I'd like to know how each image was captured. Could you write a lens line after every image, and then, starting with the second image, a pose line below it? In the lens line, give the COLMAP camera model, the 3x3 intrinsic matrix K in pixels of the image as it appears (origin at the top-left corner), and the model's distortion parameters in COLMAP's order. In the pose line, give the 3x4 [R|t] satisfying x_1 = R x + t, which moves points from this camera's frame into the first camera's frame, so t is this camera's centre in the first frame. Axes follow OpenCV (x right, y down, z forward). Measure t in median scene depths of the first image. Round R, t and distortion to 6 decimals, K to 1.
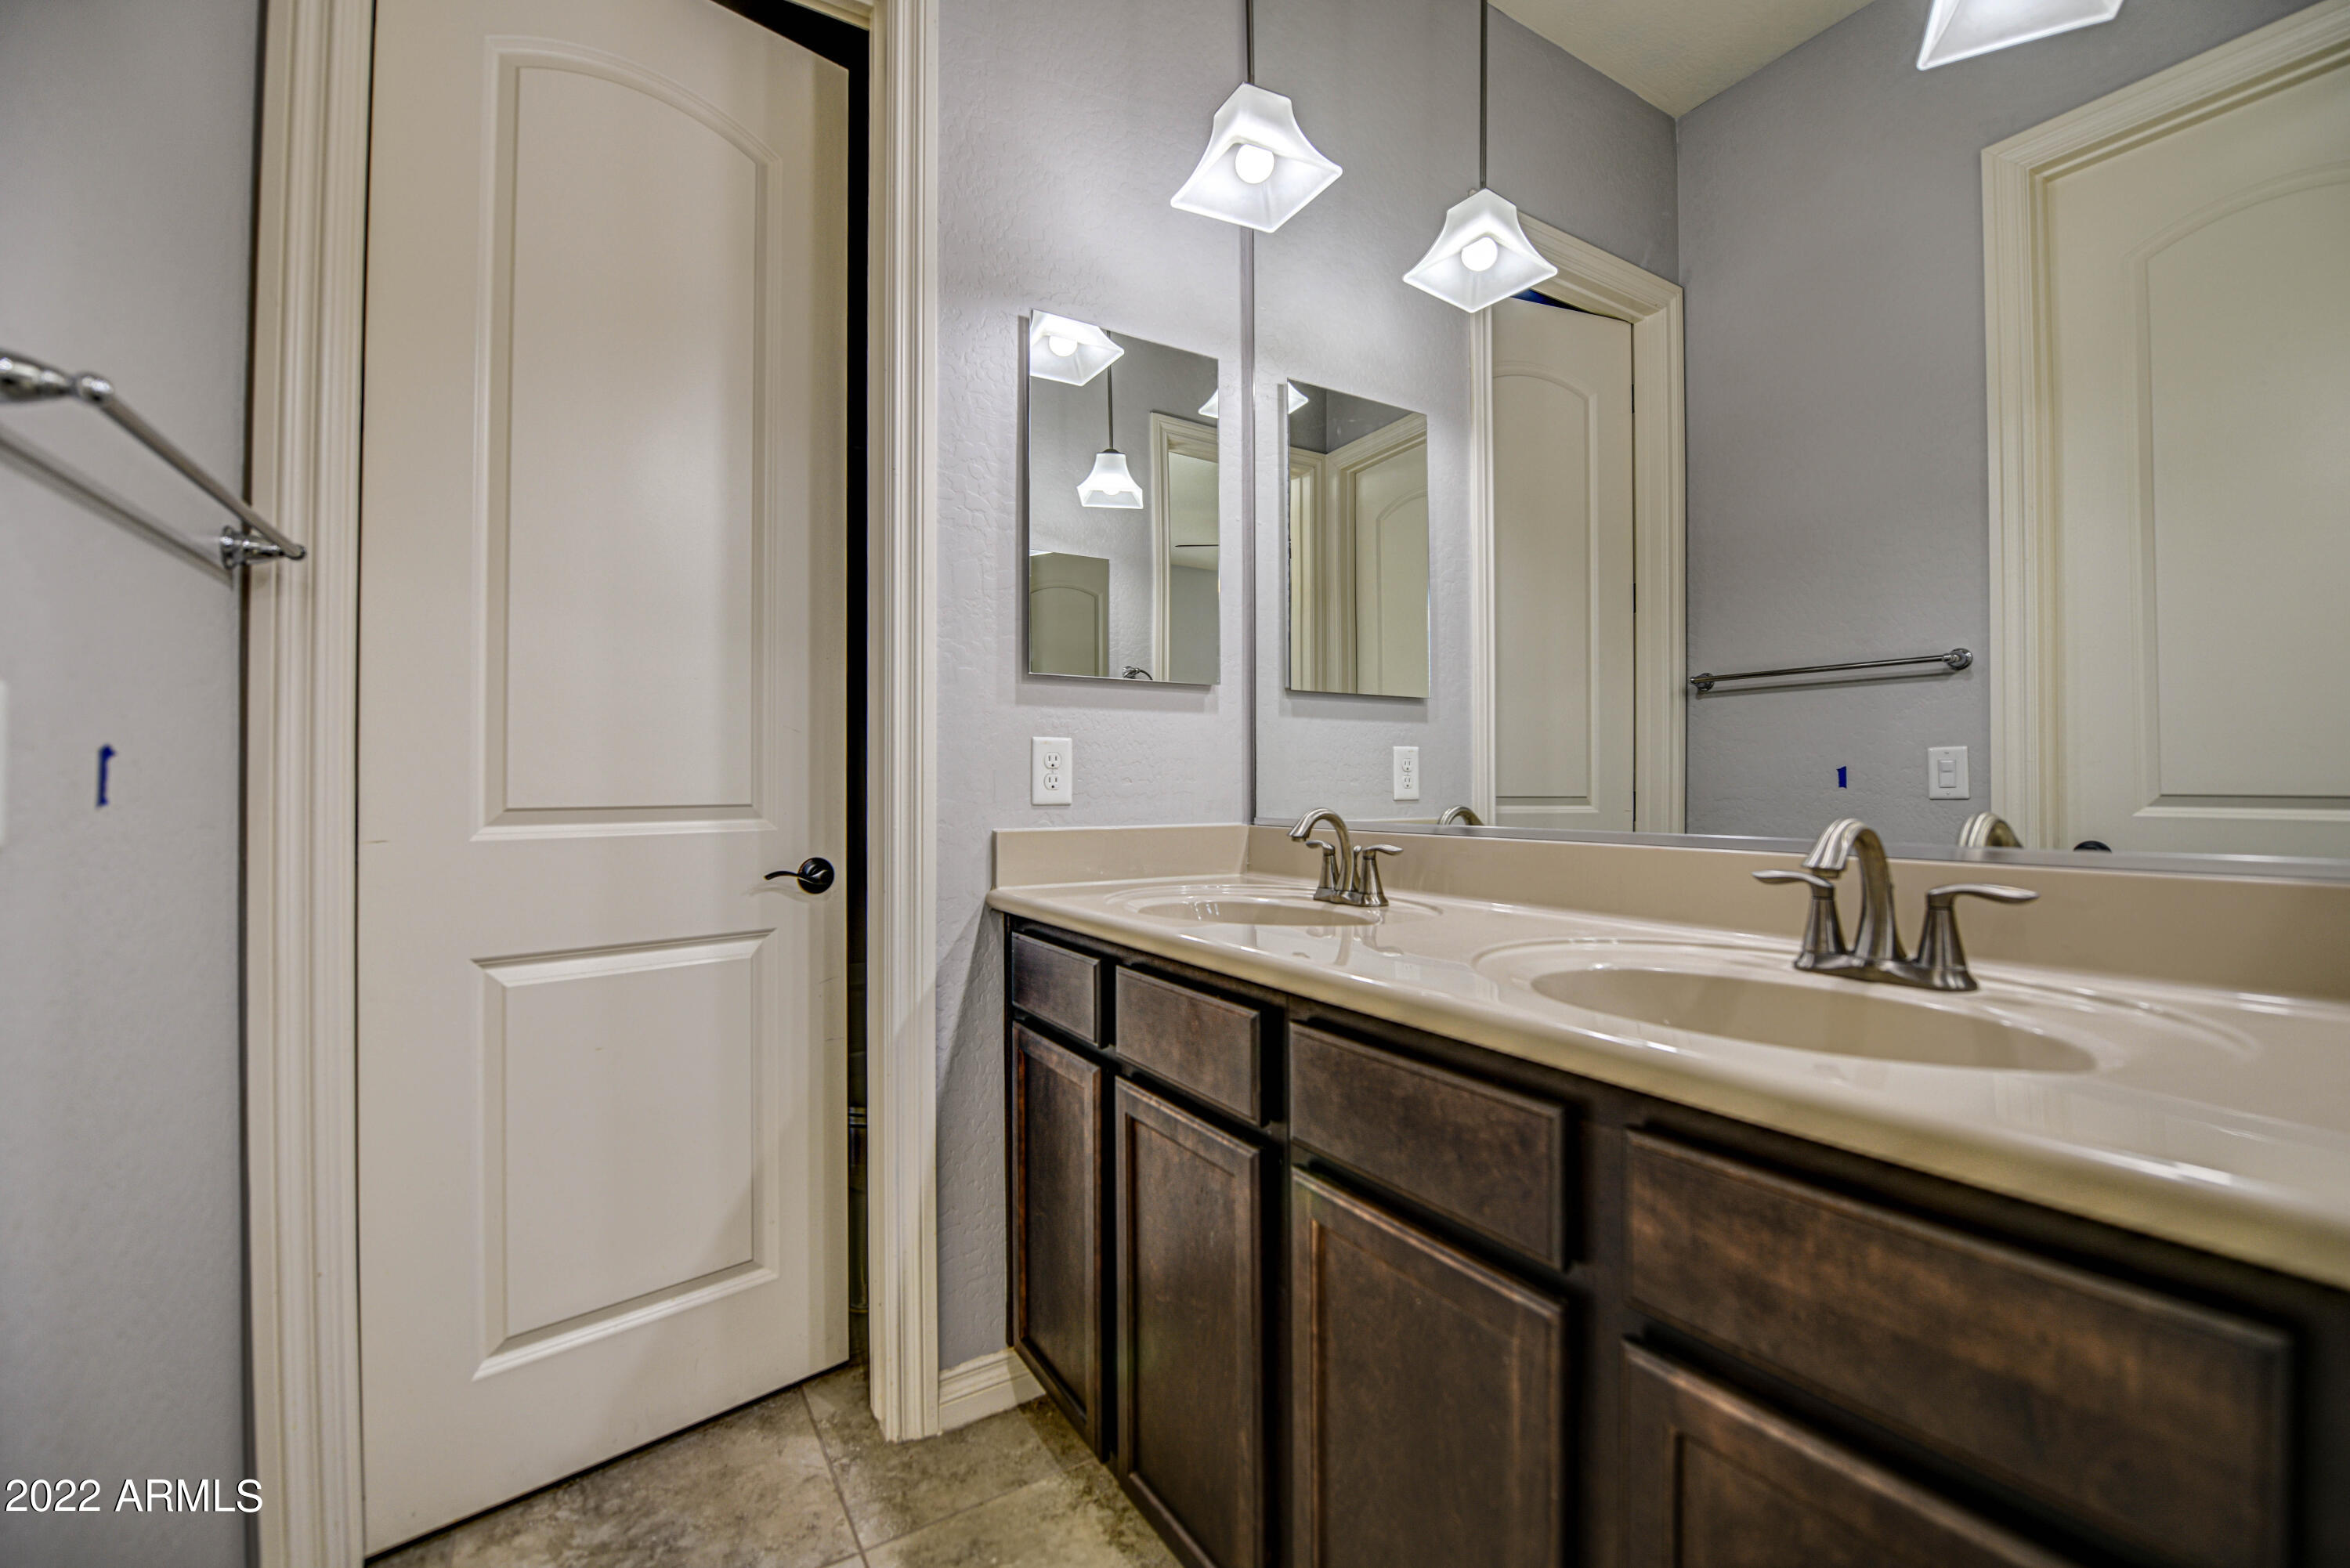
lens RADIAL K [[1001.6, 0, 1189.8], [0, 1001.6, 759.7], [0, 0, 1]] dist [-0.014653, -0.003757]
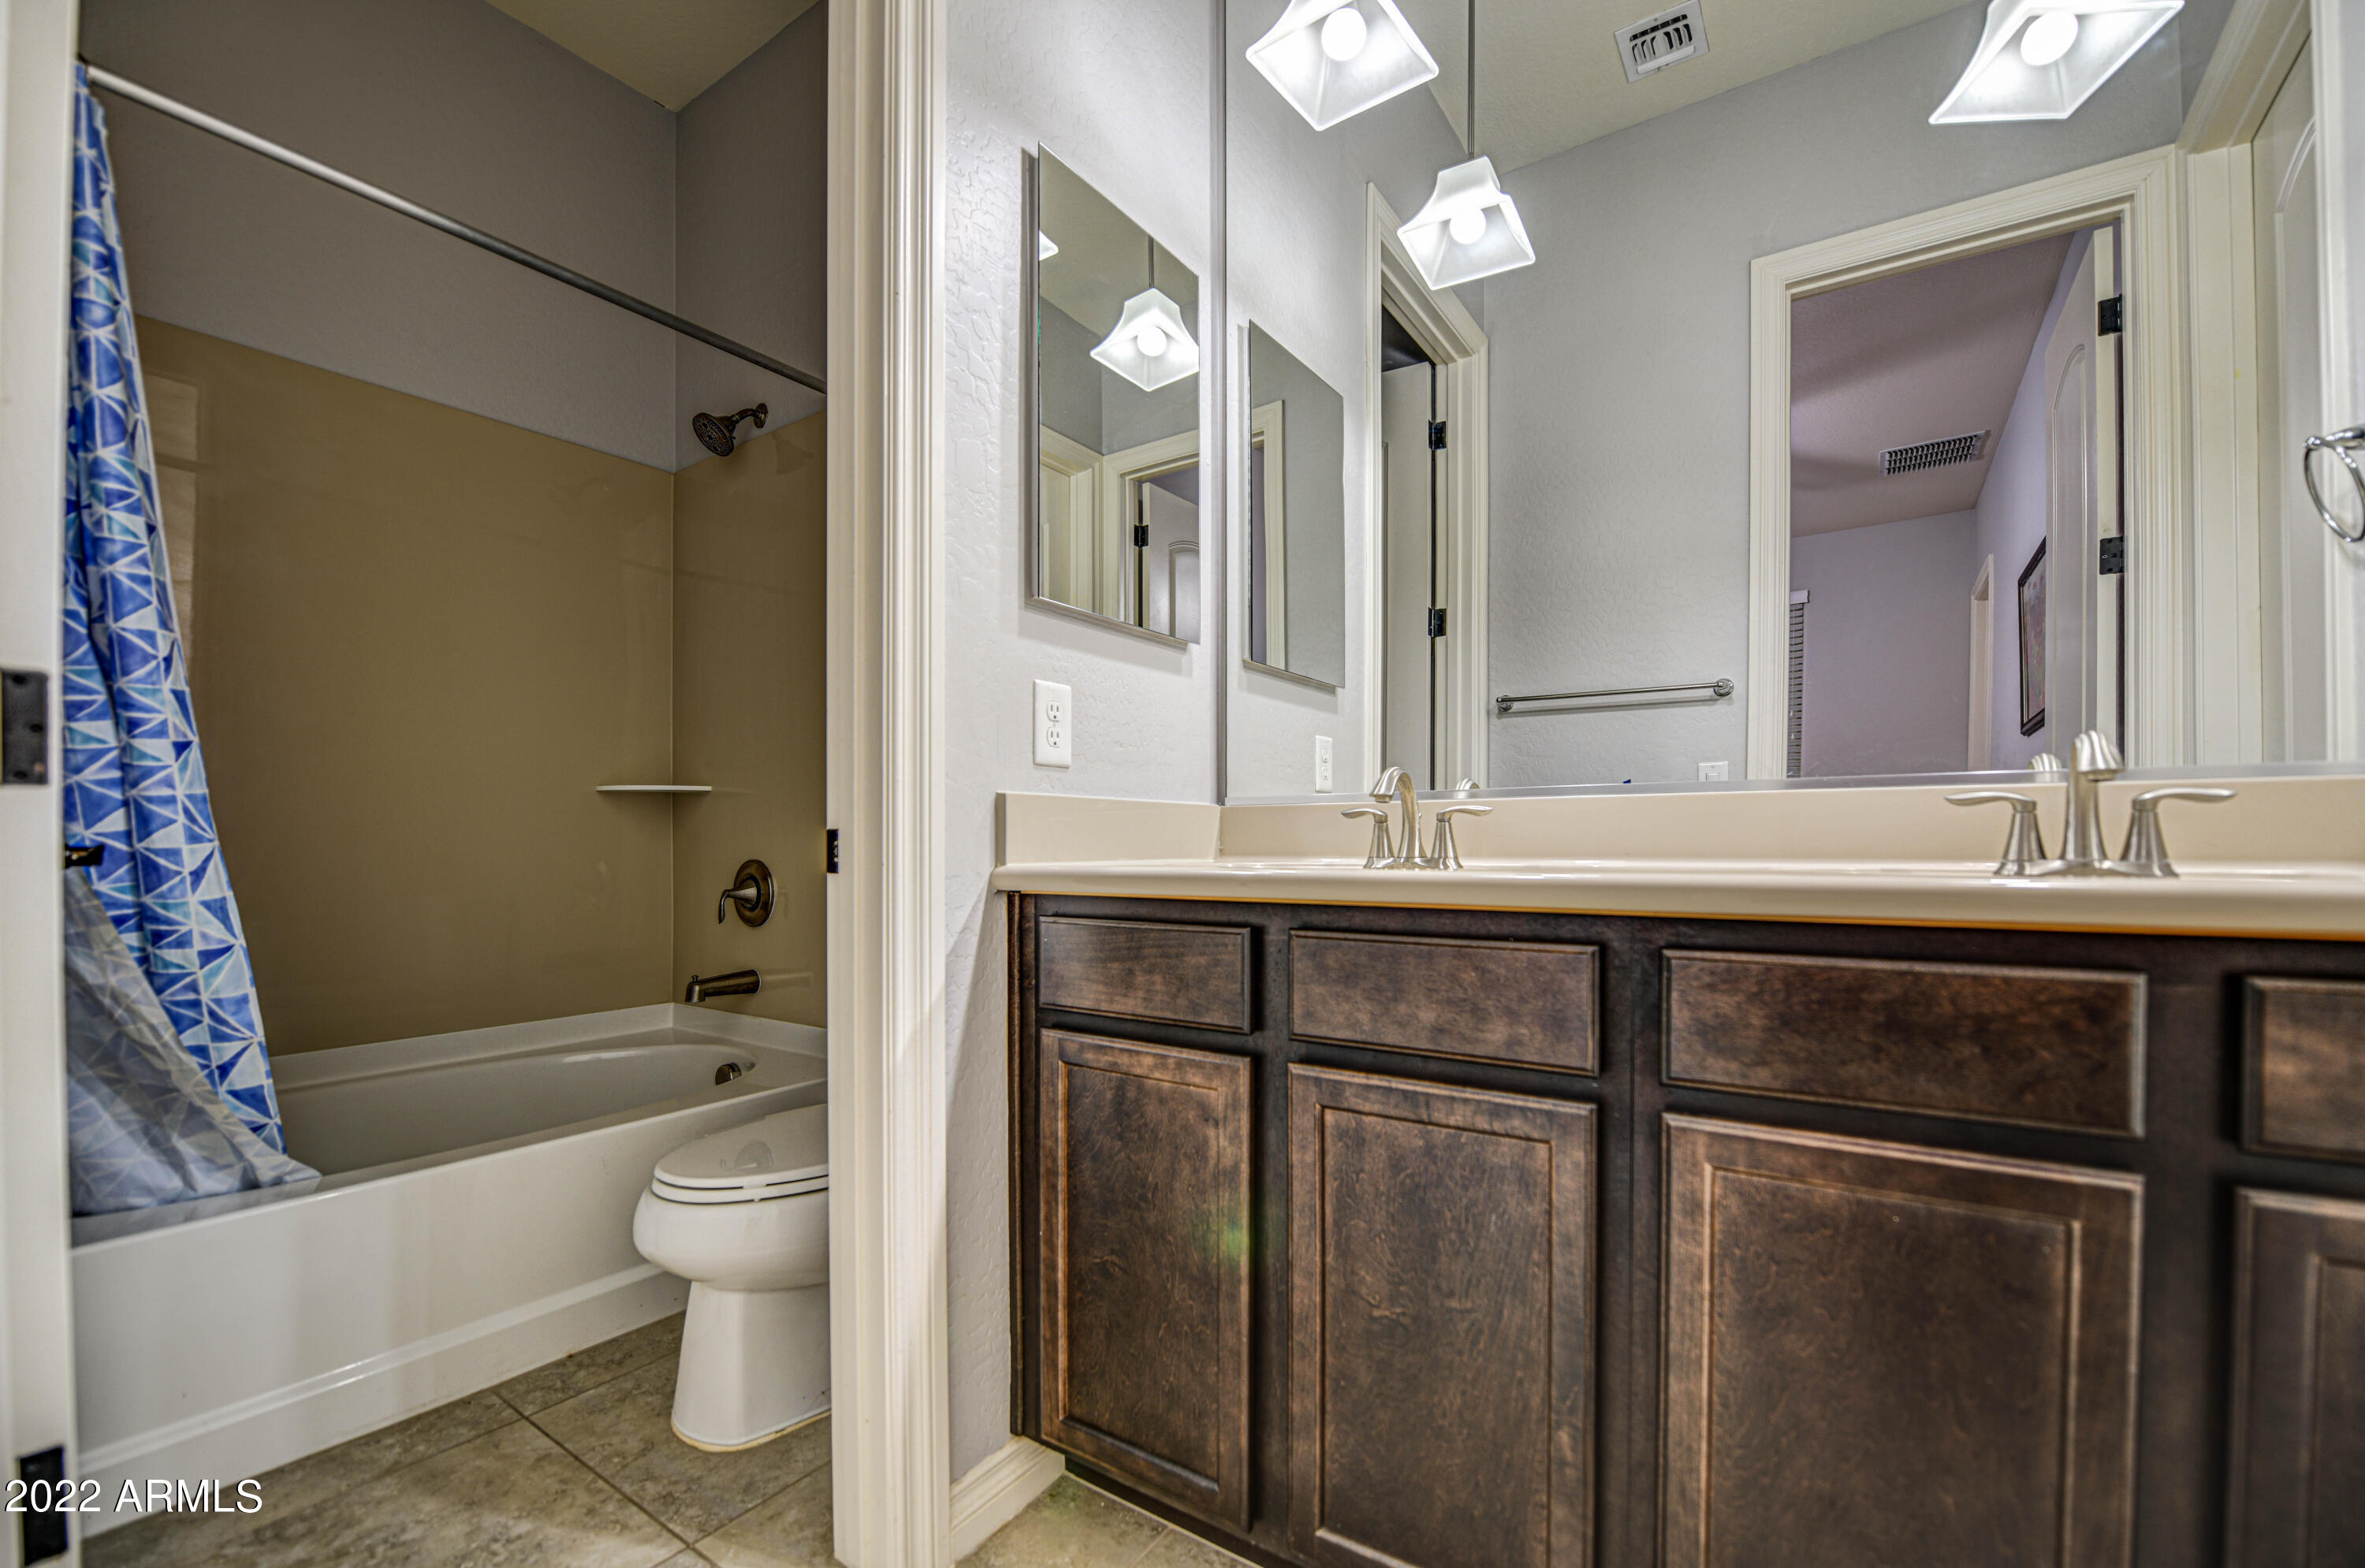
lens RADIAL K [[988.3, 0, 1153.7], [0, 988.3, 852.7], [0, 0, 1]] dist [-0.016181, -0.002849]
pose [[0.911090, 0.004274, 0.412186, -0.432698], [-0.013273, 0.999732, 0.018970, 0.109278], [-0.411995, -0.022755, 0.910902, 0.259834]]
